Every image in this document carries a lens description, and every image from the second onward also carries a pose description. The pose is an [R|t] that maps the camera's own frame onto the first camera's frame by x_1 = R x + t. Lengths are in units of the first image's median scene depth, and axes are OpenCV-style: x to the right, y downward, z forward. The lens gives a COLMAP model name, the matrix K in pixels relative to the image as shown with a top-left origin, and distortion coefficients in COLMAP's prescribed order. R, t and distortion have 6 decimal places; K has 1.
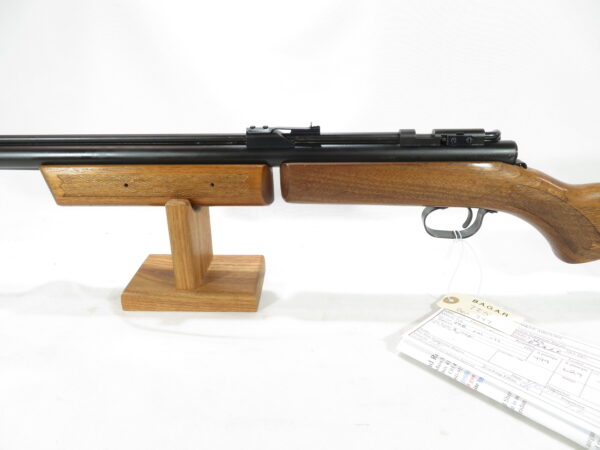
lens RADIAL K [[435.5, 0, 302.2], [0, 435.5, 224.5], [0, 0, 1]] dist [0.012718, -0.003323]
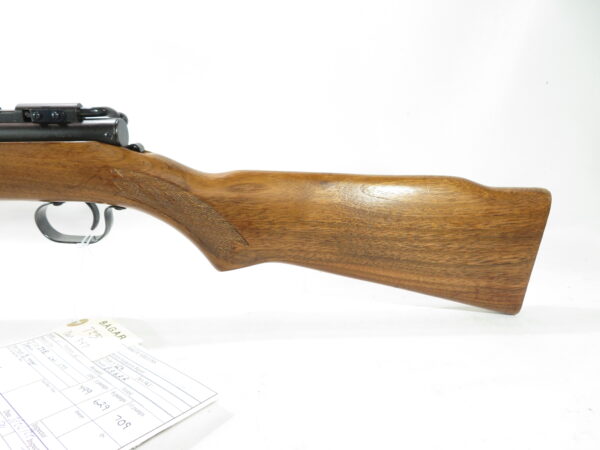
lens RADIAL K [[435.5, 0, 301.8], [0, 435.5, 224.9], [0, 0, 1]] dist [0.012718, -0.003323]
pose [[0.998546, -0.009079, 0.053139, 0.742227], [0.016603, 0.989597, -0.142906, 0.125483], [-0.051289, 0.143580, 0.988309, 0.188109]]
